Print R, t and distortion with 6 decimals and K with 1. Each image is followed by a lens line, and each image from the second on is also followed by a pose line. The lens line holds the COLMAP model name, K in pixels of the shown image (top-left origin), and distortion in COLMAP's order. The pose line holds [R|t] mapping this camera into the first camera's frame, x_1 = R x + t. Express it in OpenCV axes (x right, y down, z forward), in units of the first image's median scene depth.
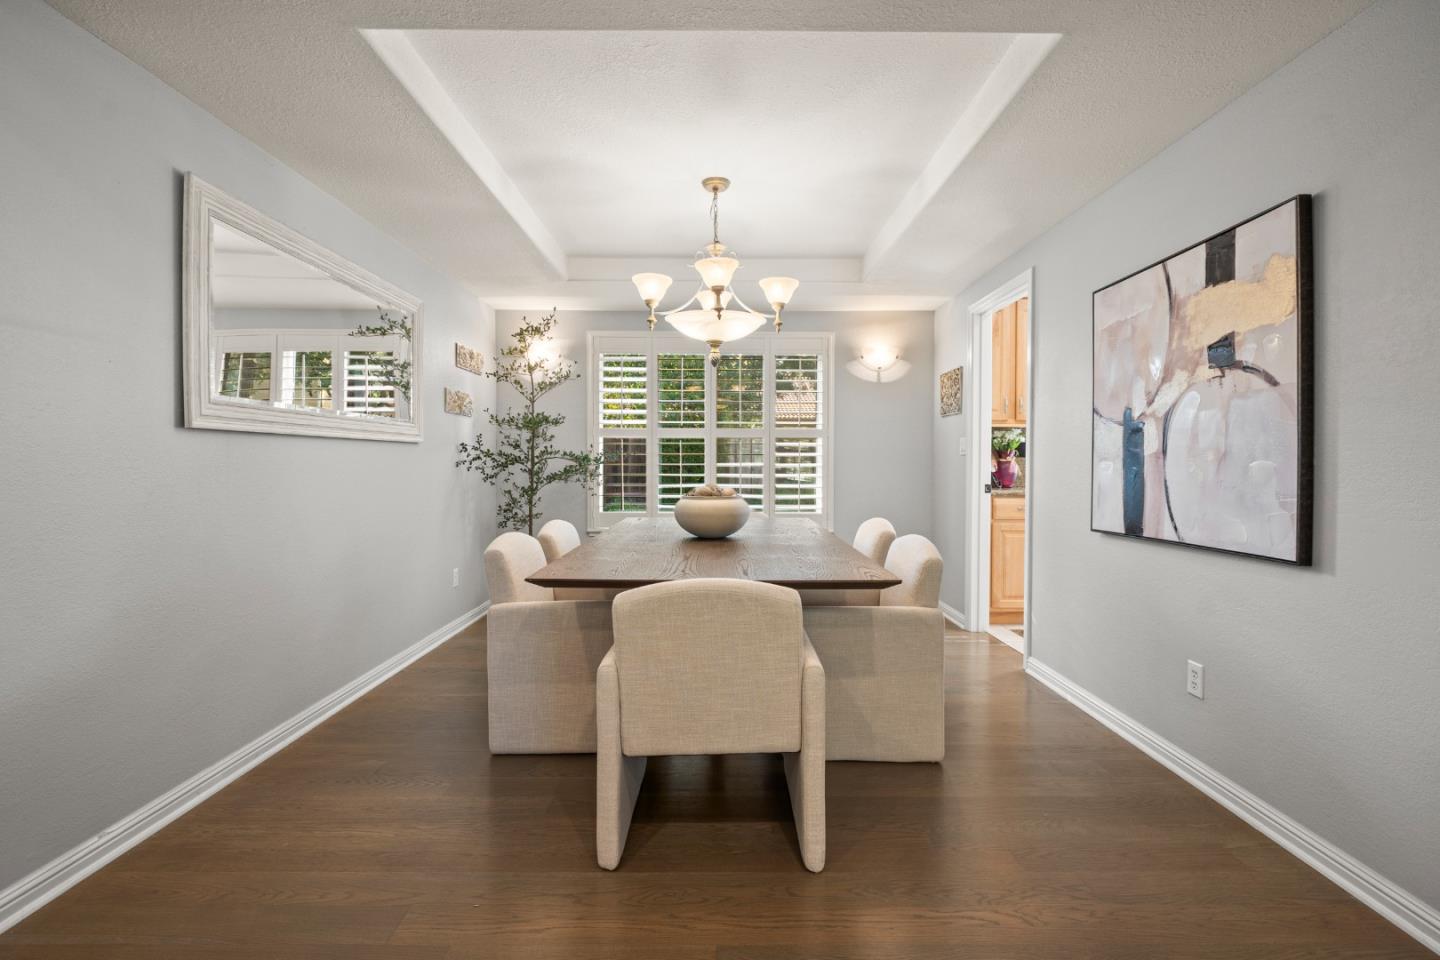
lens RADIAL K [[663.7, 0, 746.2], [0, 663.7, 475.1], [0, 0, 1]] dist [-0.011670, 0.001077]
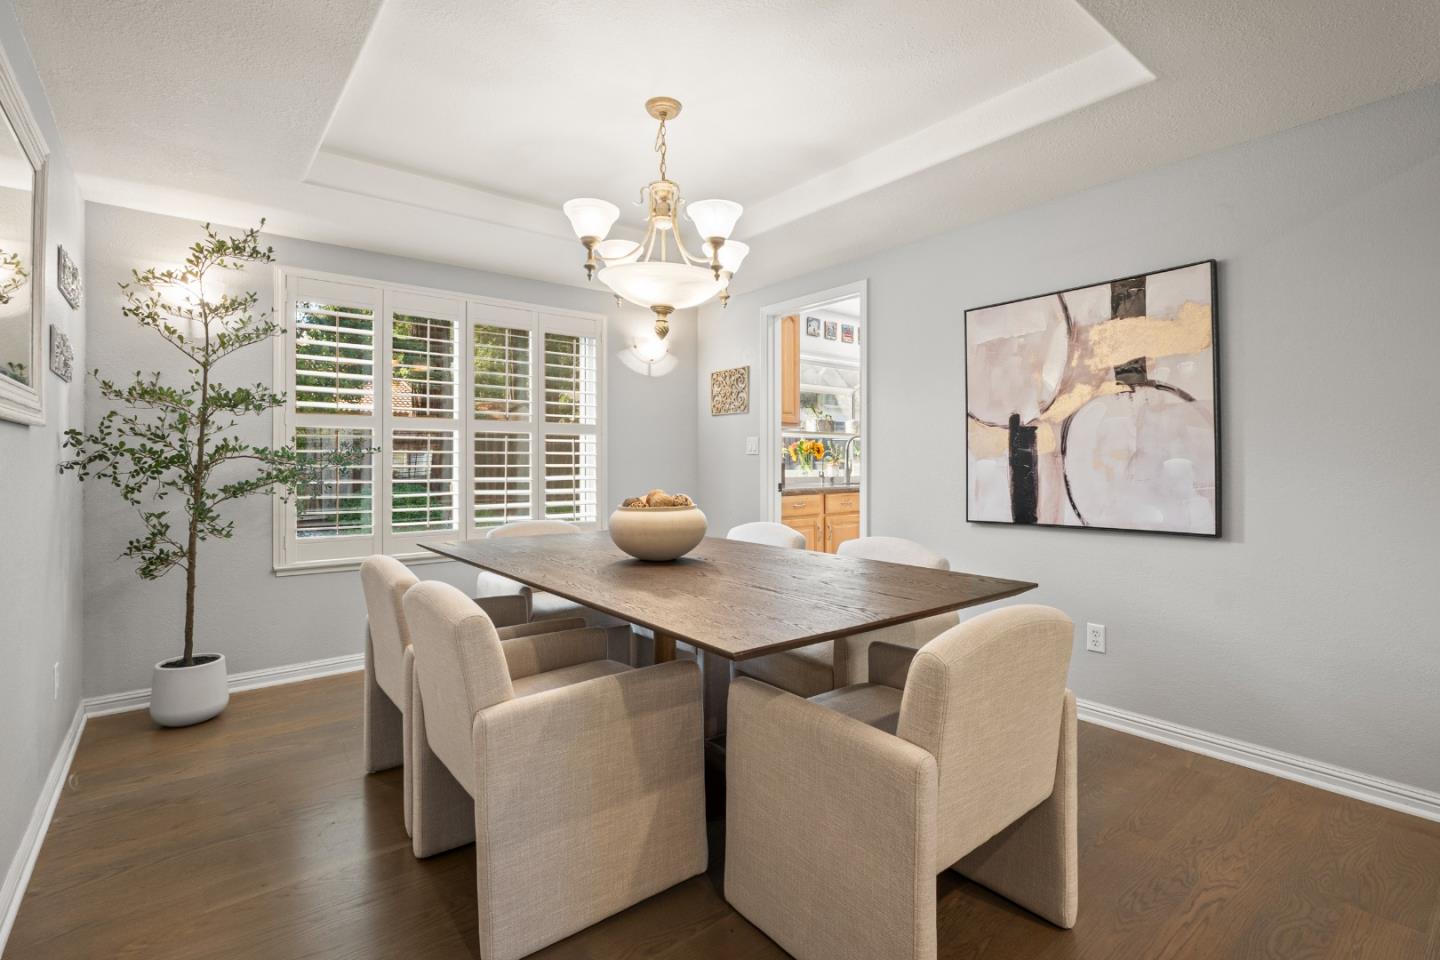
lens RADIAL K [[663.7, 0, 722.1], [0, 663.7, 465.3], [0, 0, 1]] dist [-0.011670, 0.001077]
pose [[0.792085, -0.006833, 0.610372, -0.583953], [0.016194, 0.999821, -0.009822, -0.008929], [-0.610196, 0.017664, 0.792054, 0.427230]]
